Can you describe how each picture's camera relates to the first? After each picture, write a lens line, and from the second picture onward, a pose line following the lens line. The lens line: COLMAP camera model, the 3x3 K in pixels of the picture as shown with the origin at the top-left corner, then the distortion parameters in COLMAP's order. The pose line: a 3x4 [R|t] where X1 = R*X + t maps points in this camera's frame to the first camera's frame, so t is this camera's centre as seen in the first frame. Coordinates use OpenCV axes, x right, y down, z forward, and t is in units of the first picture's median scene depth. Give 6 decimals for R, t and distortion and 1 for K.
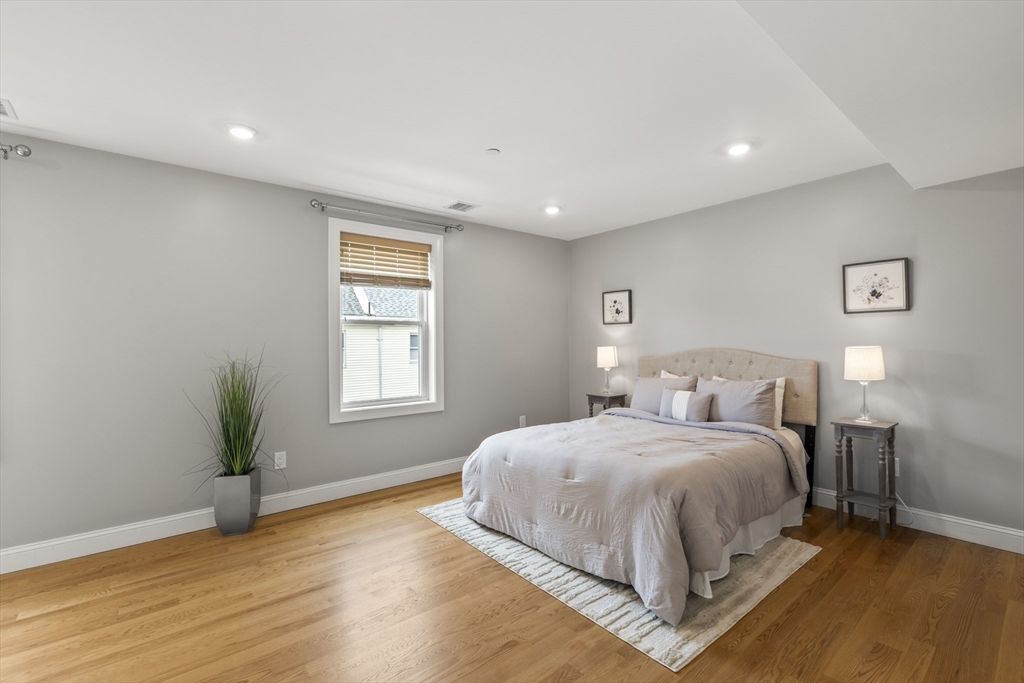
lens RADIAL K [[447.2, 0, 511.7], [0, 447.2, 337.8], [0, 0, 1]] dist [0.000584, 0.000163]
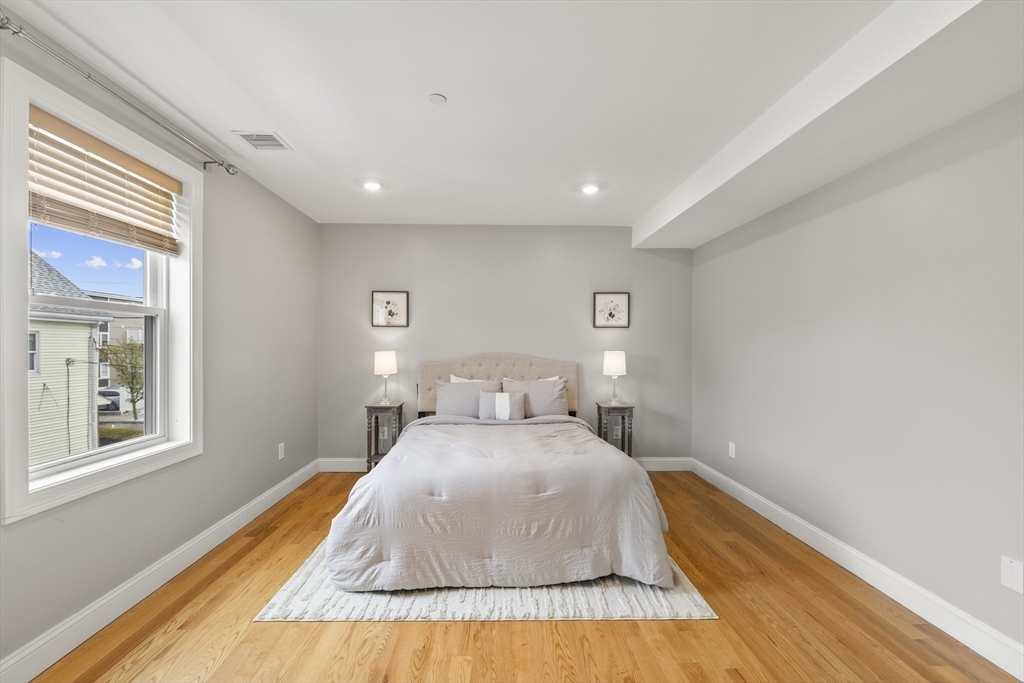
lens RADIAL K [[438.5, 0, 505.9], [0, 438.5, 345.6], [0, 0, 1]] dist [-0.002866, 0.000198]
pose [[0.617222, 0.011474, 0.786705, -0.502425], [-0.016348, 0.999865, -0.001757, 0.008322], [-0.786619, -0.011776, 0.617326, 0.390015]]
